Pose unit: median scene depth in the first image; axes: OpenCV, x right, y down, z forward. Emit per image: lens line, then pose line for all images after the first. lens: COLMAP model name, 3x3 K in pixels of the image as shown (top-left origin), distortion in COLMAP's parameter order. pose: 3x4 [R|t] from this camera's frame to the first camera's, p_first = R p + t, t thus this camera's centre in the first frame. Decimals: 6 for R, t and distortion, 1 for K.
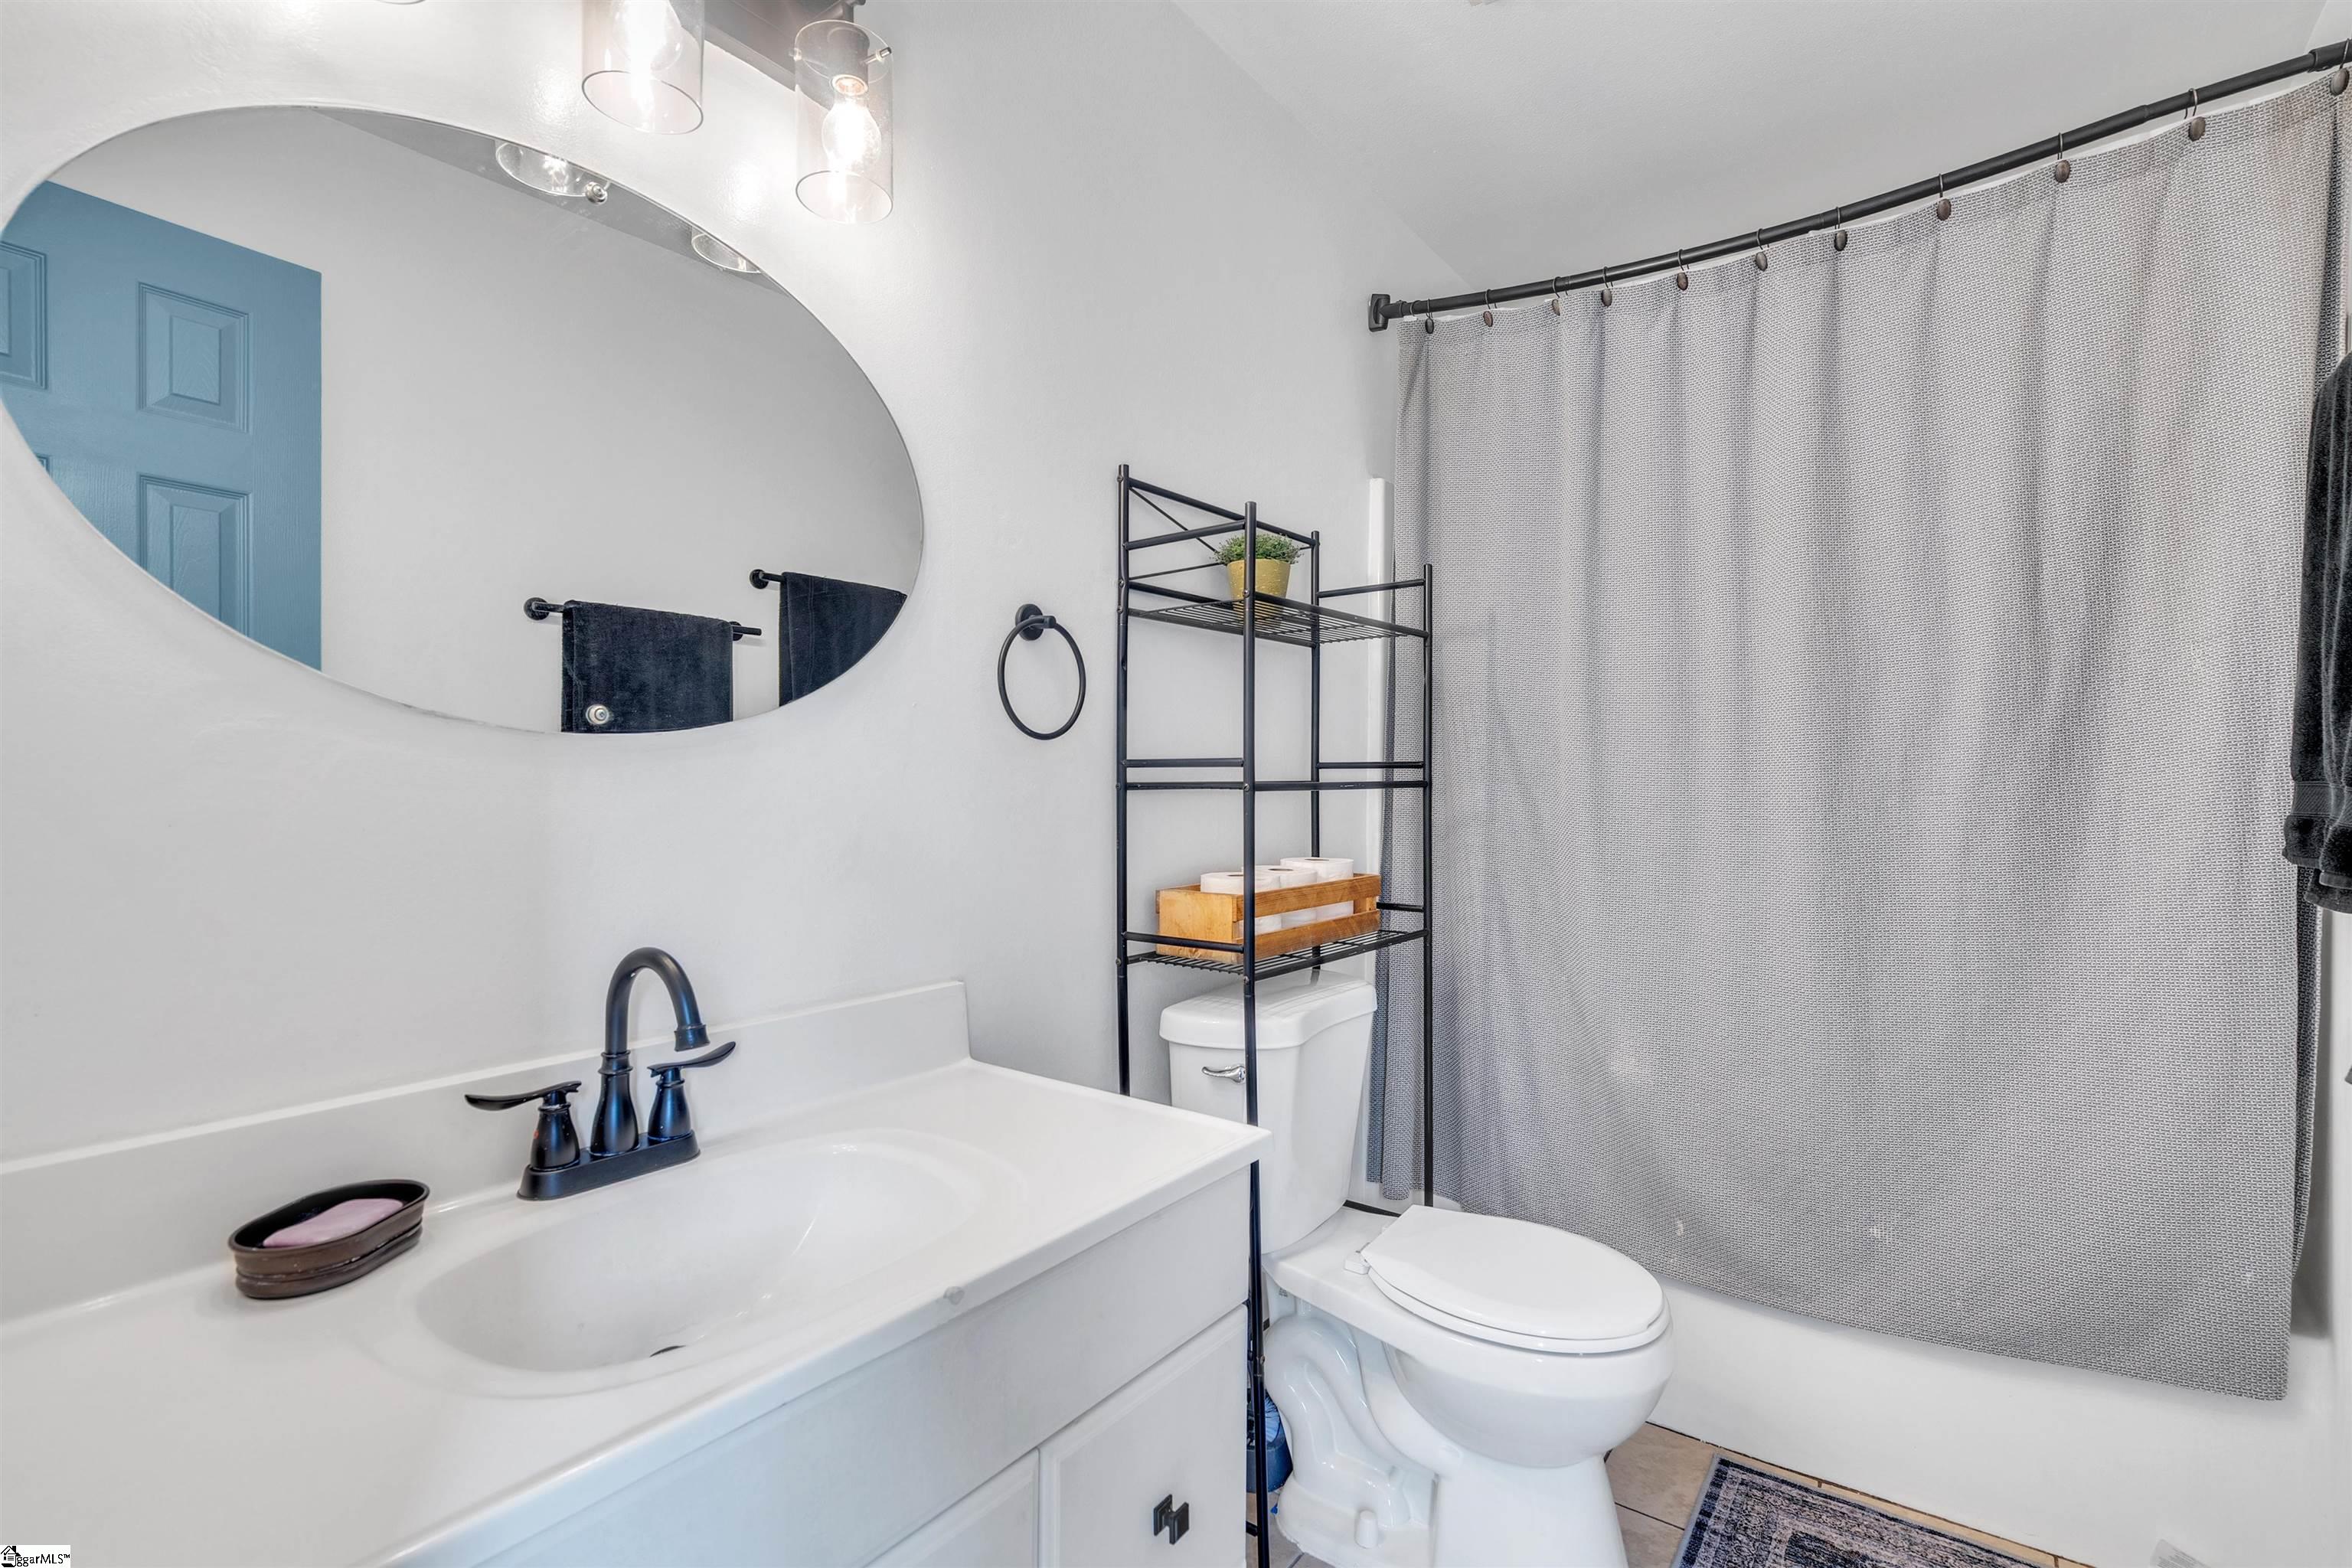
lens RADIAL K [[1070.1, 0, 1176.0], [0, 1070.1, 784.0], [0, 0, 1]] dist [-0.002181, 0.000550]
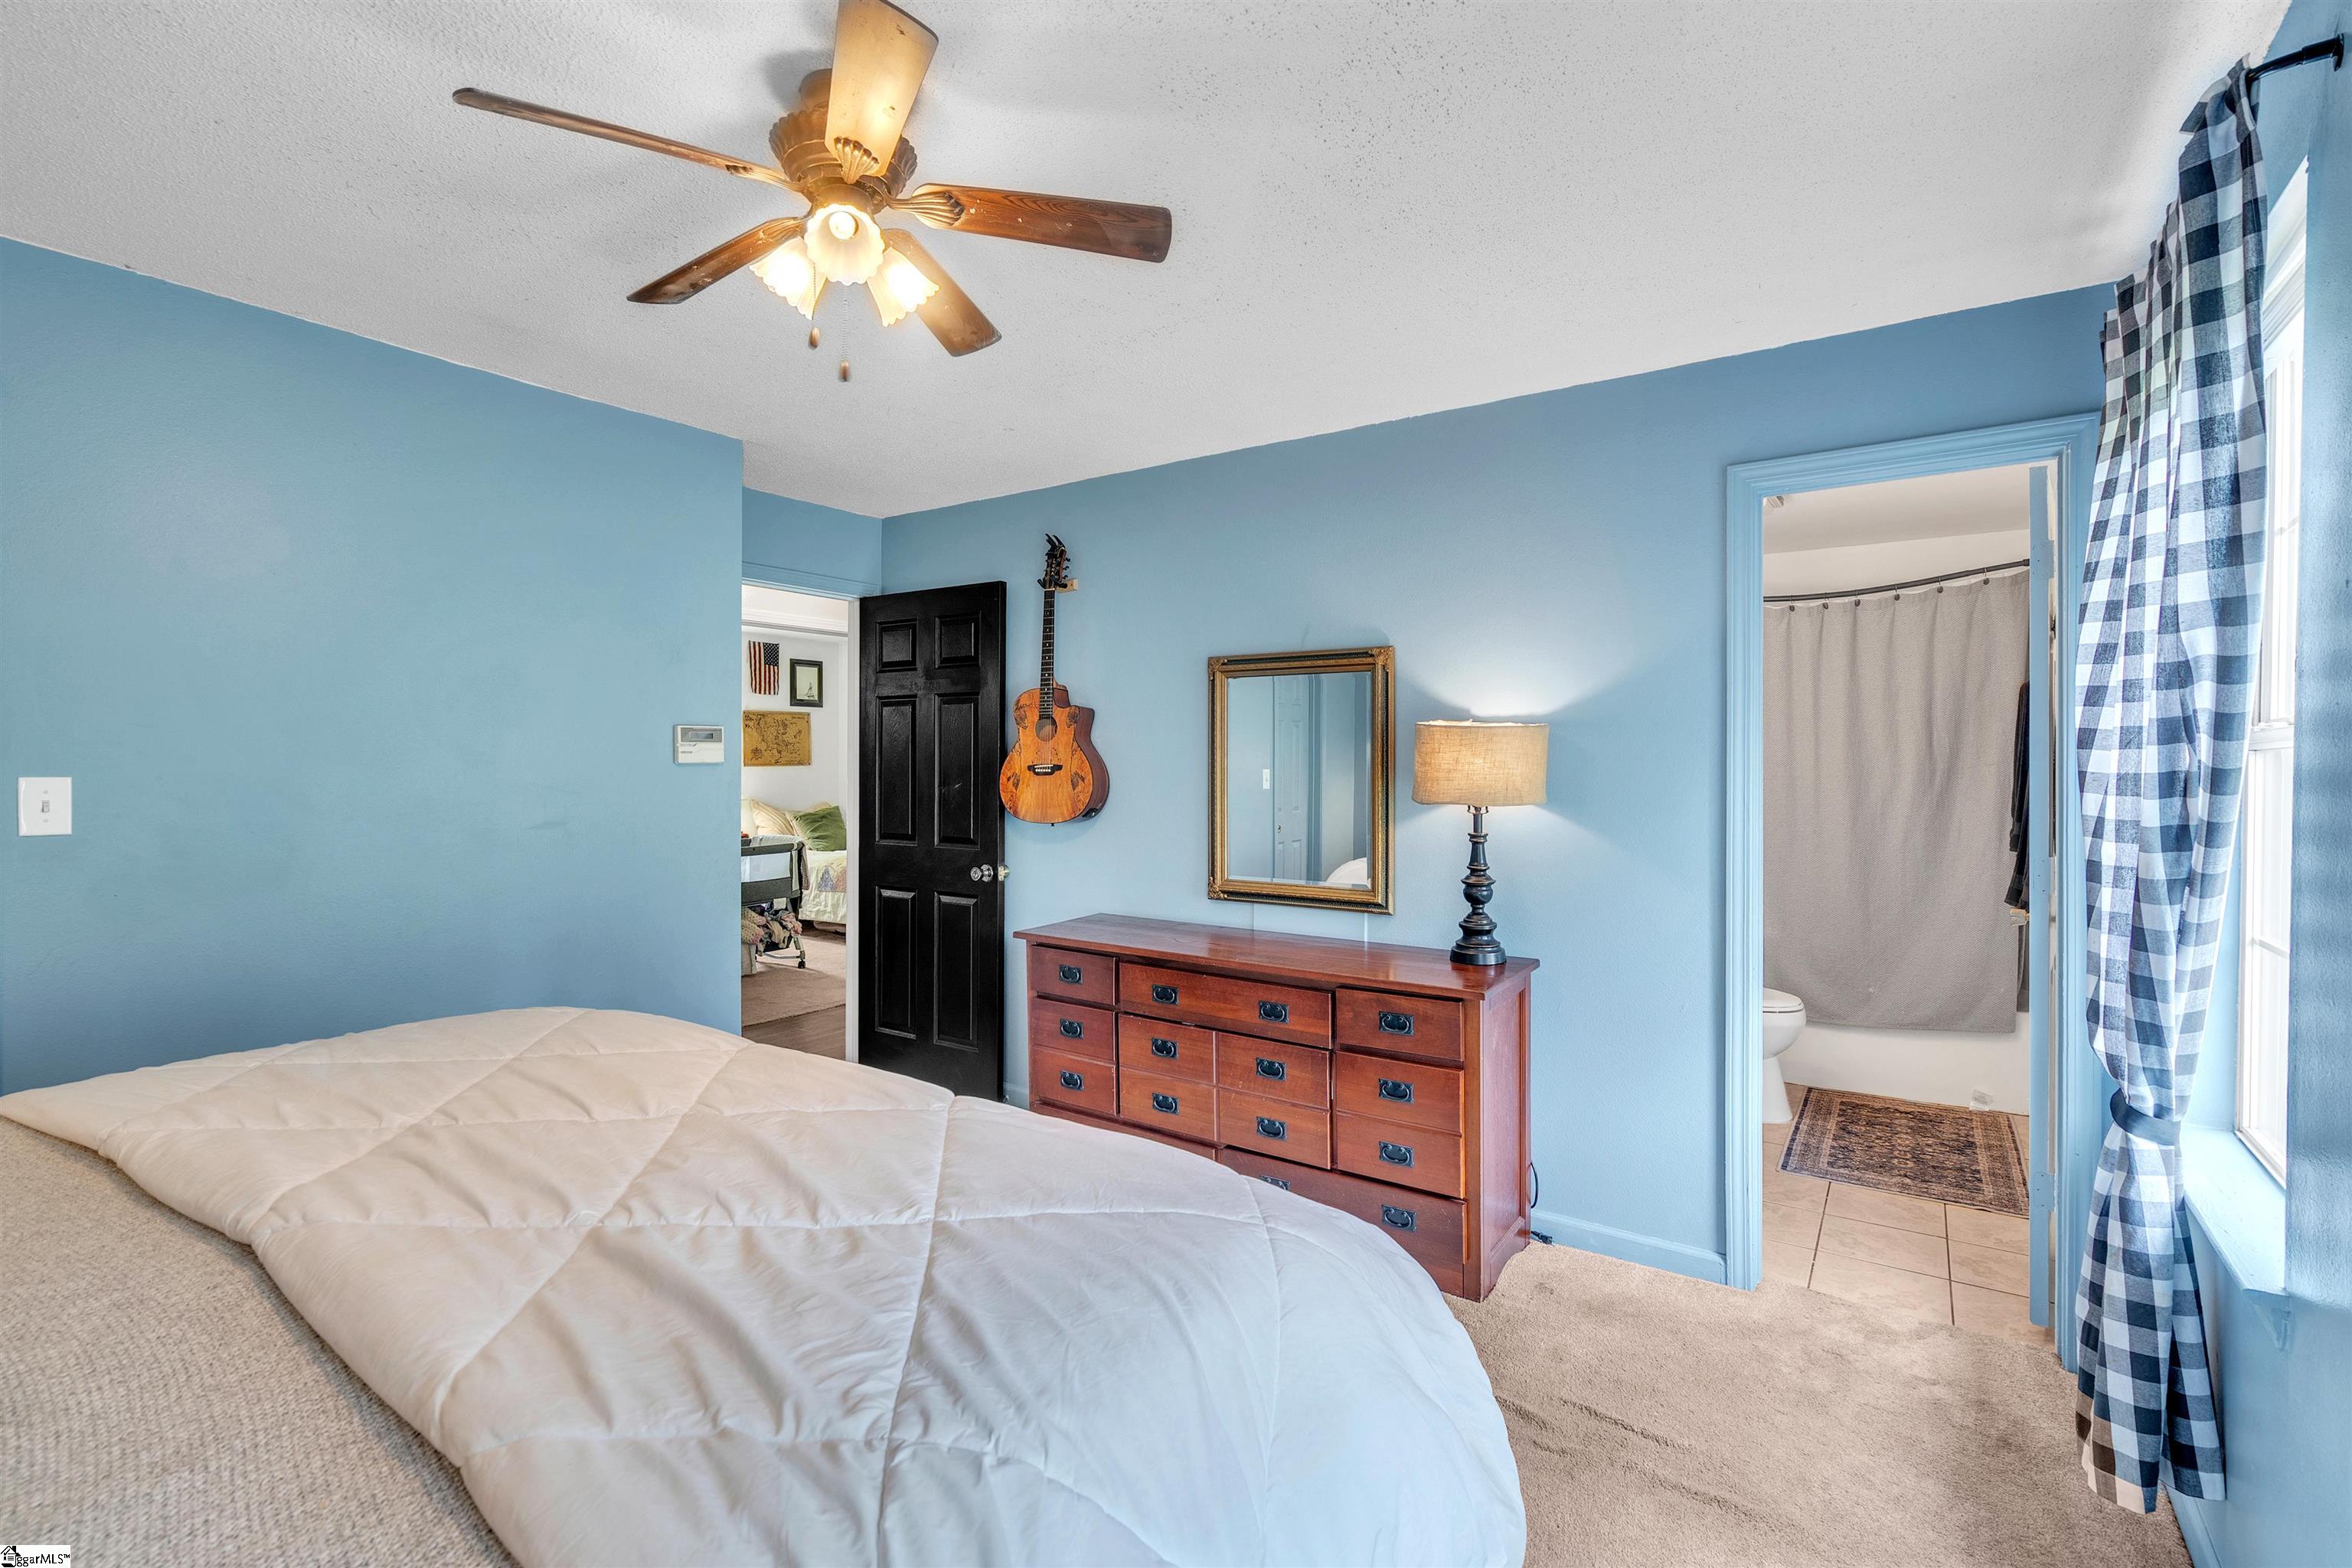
lens RADIAL K [[1070.1, 0, 1176.0], [0, 1070.1, 784.0], [0, 0, 1]] dist [-0.002181, 0.000550]
pose [[0.999580, 0.000957, 0.028980, -1.133625], [-0.000913, 0.999998, -0.001536, -0.072628], [-0.028982, 0.001509, 0.999579, -1.580871]]
